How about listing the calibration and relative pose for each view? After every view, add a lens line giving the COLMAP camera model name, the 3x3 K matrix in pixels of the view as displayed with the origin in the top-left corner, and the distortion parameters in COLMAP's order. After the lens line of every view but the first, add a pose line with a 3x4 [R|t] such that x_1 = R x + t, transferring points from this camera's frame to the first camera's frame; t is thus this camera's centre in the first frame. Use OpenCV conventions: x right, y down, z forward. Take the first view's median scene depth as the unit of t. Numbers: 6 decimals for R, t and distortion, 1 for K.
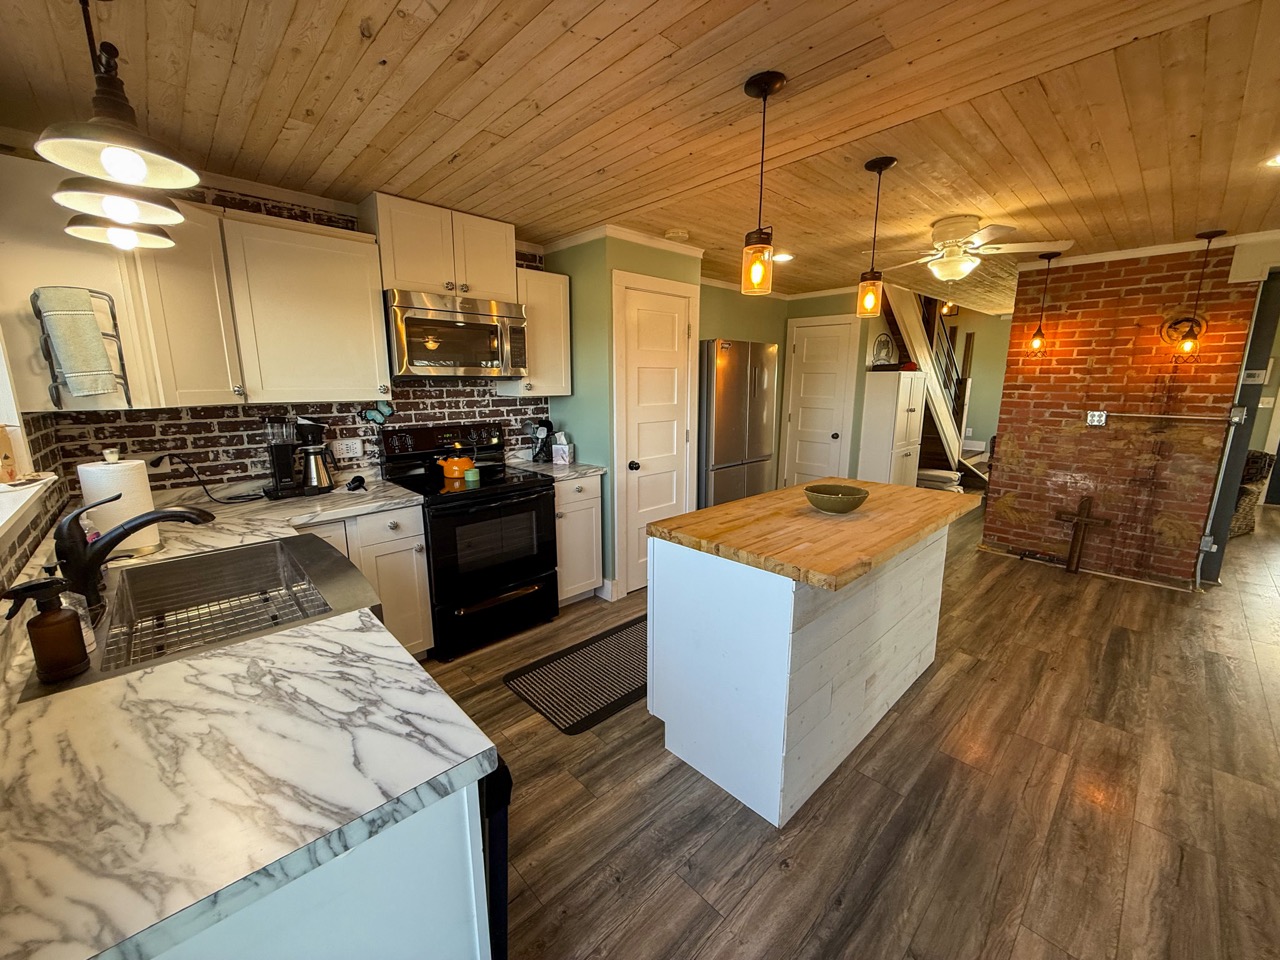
lens RADIAL K [[510.7, 0, 640.0], [0, 510.7, 480.0], [0, 0, 1]] dist [-0.001855, 0.000213]
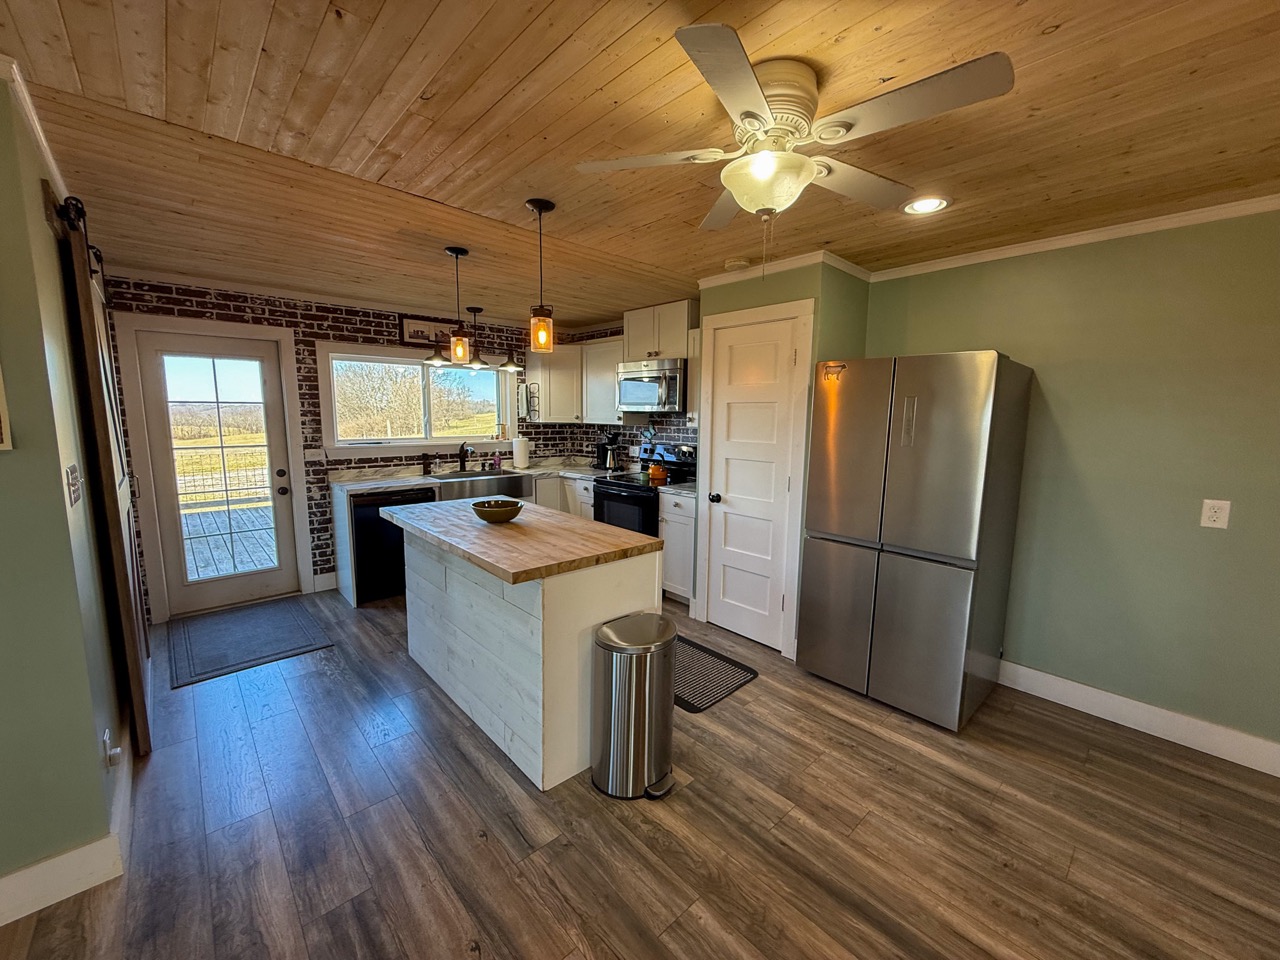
lens RADIAL K [[510.7, 0, 640.0], [0, 510.7, 480.0], [0, 0, 1]] dist [-0.001855, 0.000213]
pose [[-0.010656, 0.134950, -0.990795, 0.930000], [-0.201423, 0.970251, 0.134319, -0.158781], [0.979446, 0.201000, 0.016843, 0.770879]]
